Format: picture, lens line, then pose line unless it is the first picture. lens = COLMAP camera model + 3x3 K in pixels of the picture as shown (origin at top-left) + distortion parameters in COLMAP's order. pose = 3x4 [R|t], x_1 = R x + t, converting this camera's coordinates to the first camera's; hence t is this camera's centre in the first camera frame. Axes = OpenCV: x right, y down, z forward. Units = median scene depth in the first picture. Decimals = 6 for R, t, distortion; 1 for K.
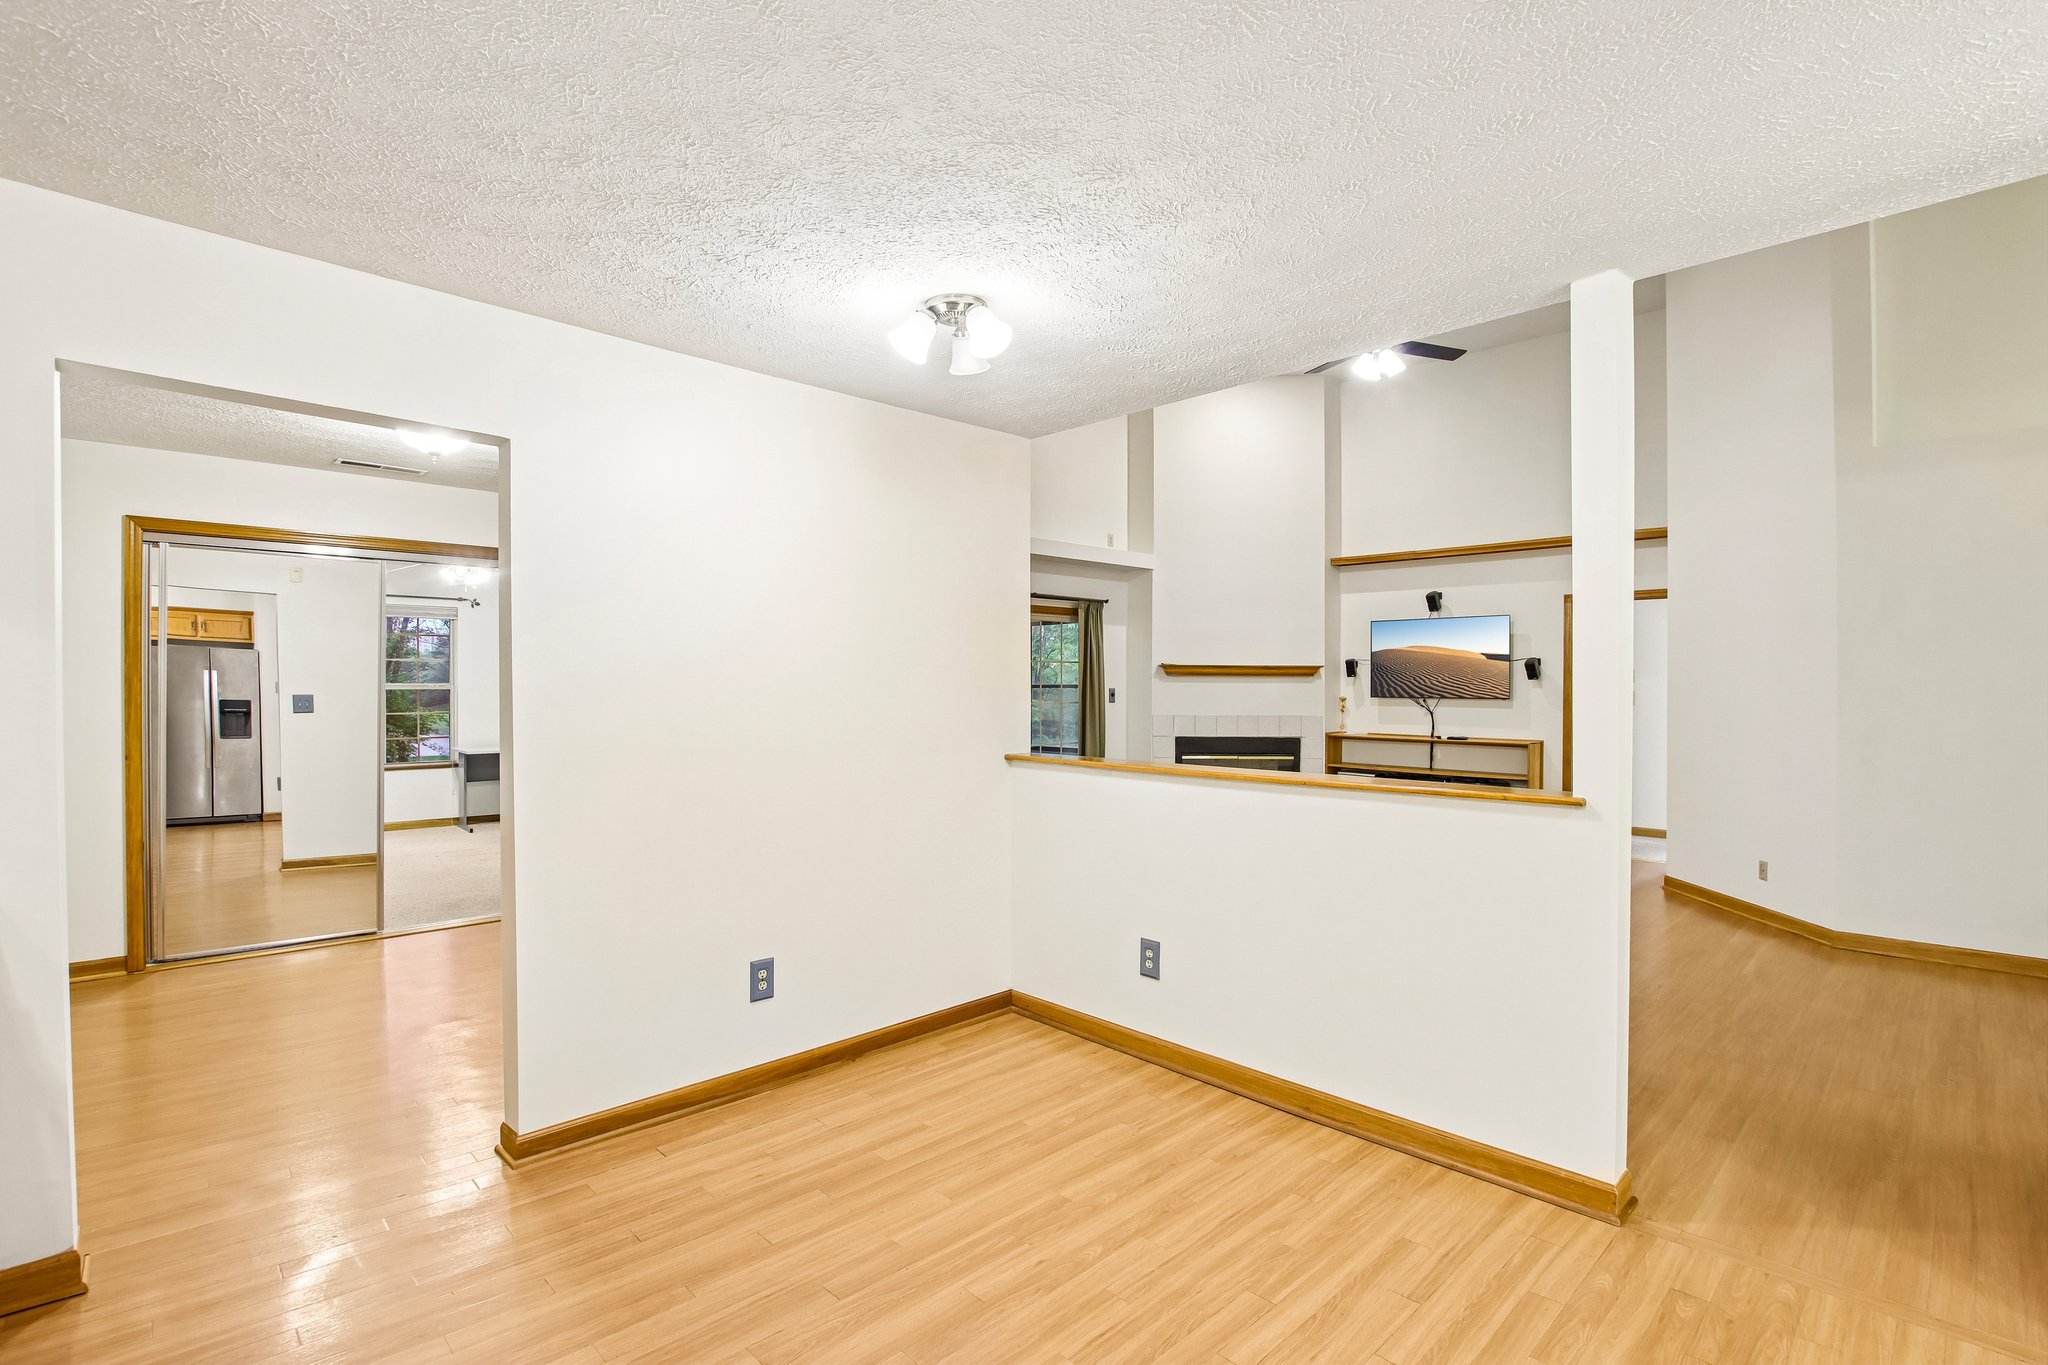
lens RADIAL K [[964.5, 0, 1009.0], [0, 964.5, 710.8], [0, 0, 1]] dist [-0.023619, 0.001473]
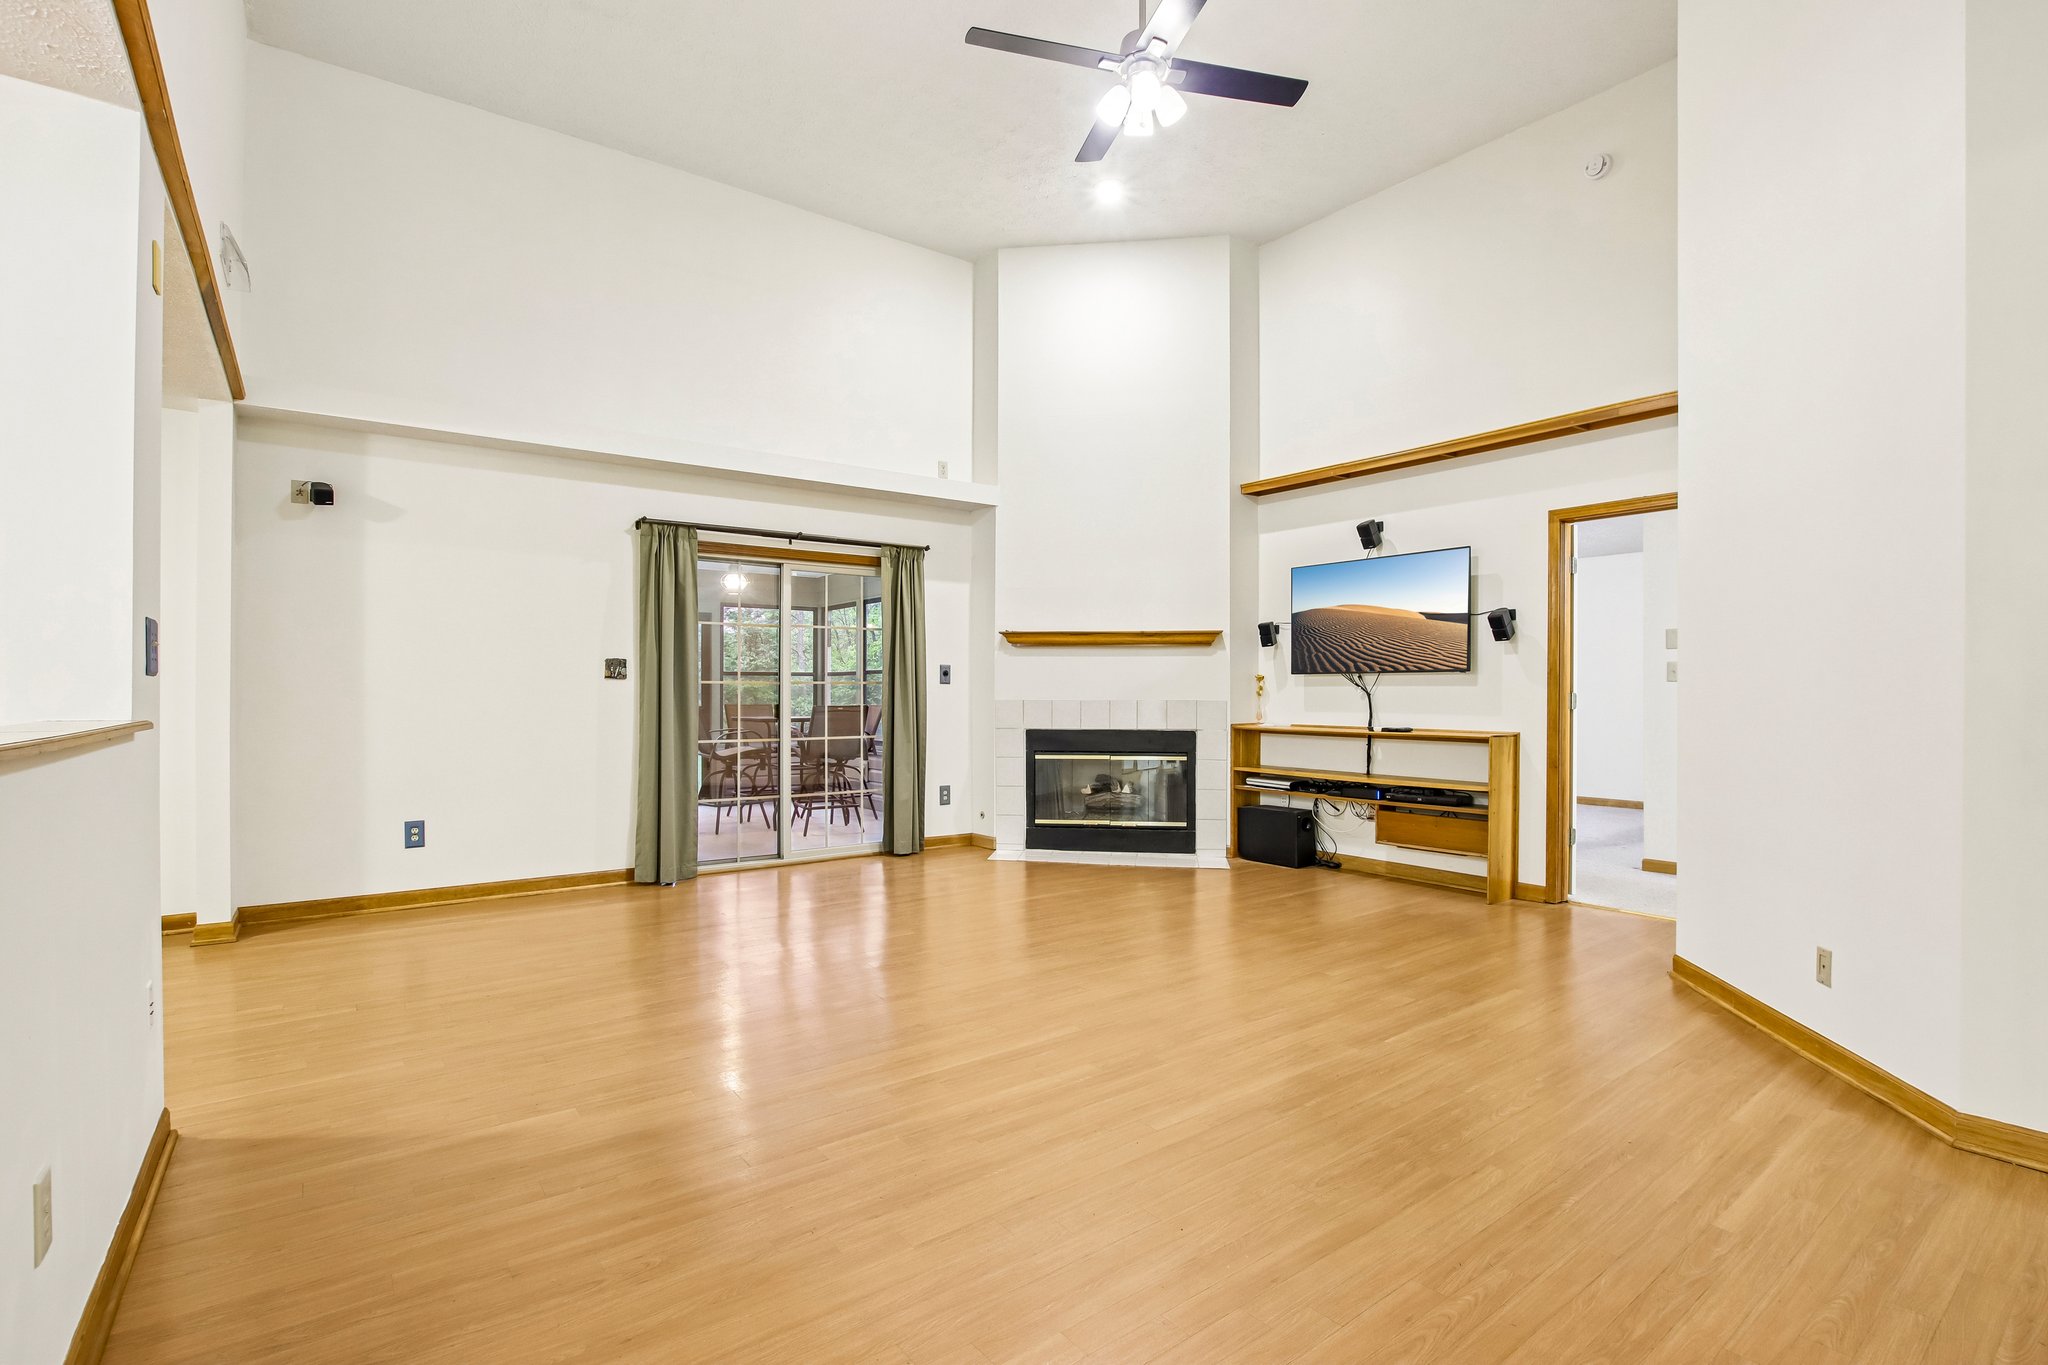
lens RADIAL K [[964.5, 0, 1029.4], [0, 964.5, 703.3], [0, 0, 1]] dist [-0.023619, 0.001473]
pose [[0.994229, -0.003890, -0.107210, 0.260207], [0.002321, 0.999888, -0.014757, 0.017804], [0.107255, 0.014423, 0.994127, 0.269487]]
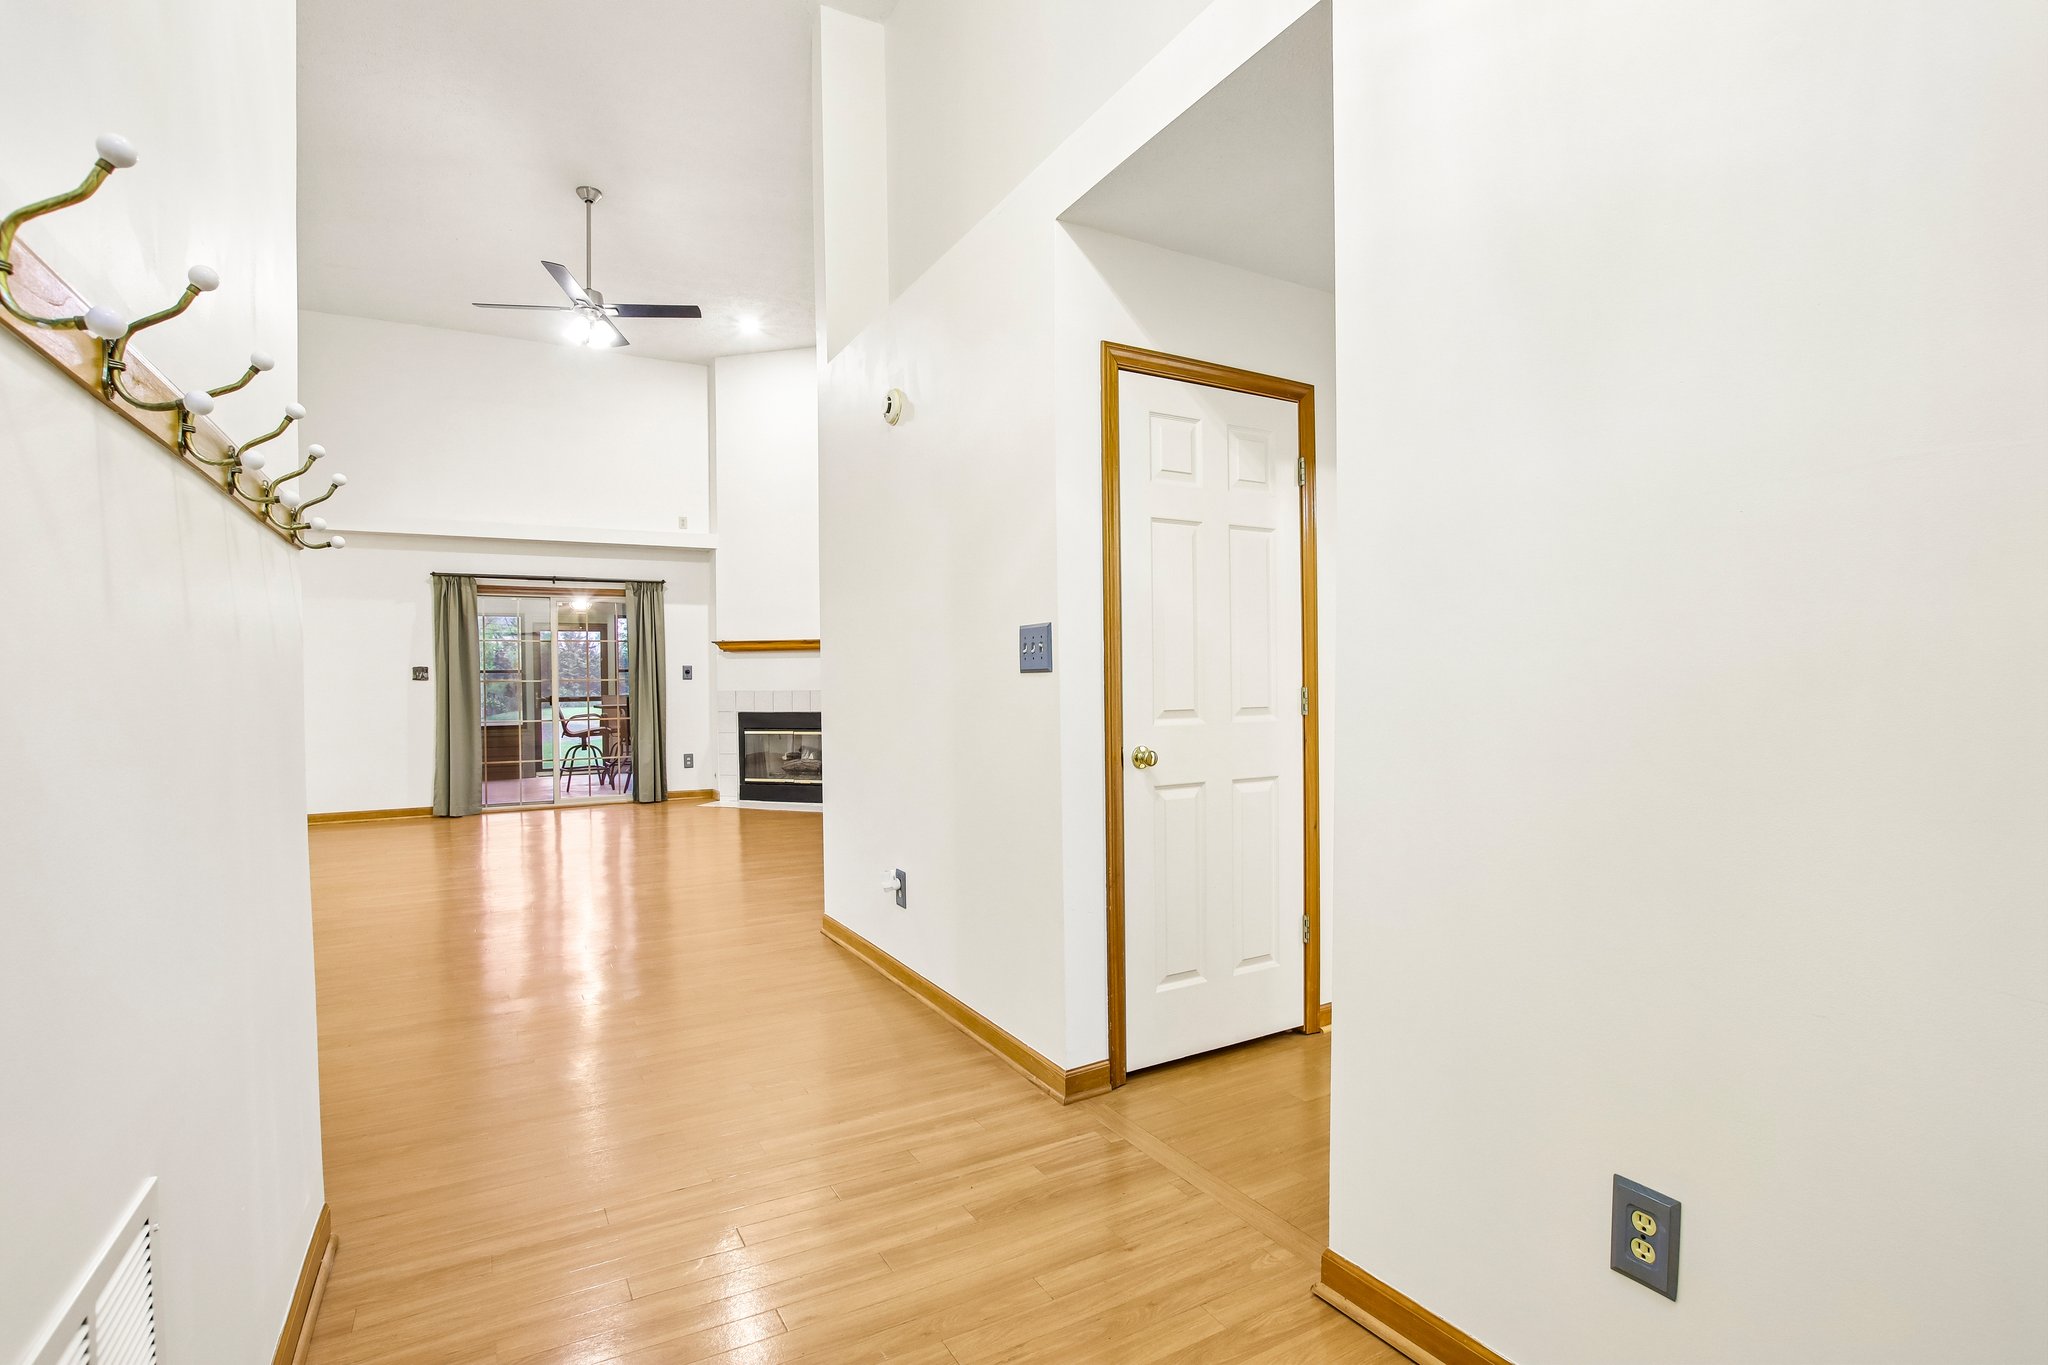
lens RADIAL K [[964.5, 0, 1045.5], [0, 964.5, 709.2], [0, 0, 1]] dist [-0.023619, 0.001473]
pose [[0.972649, -0.009957, -0.232068, 0.737834], [0.010966, 0.999935, 0.003057, 0.024196], [0.232023, -0.005519, 0.972695, 0.095095]]
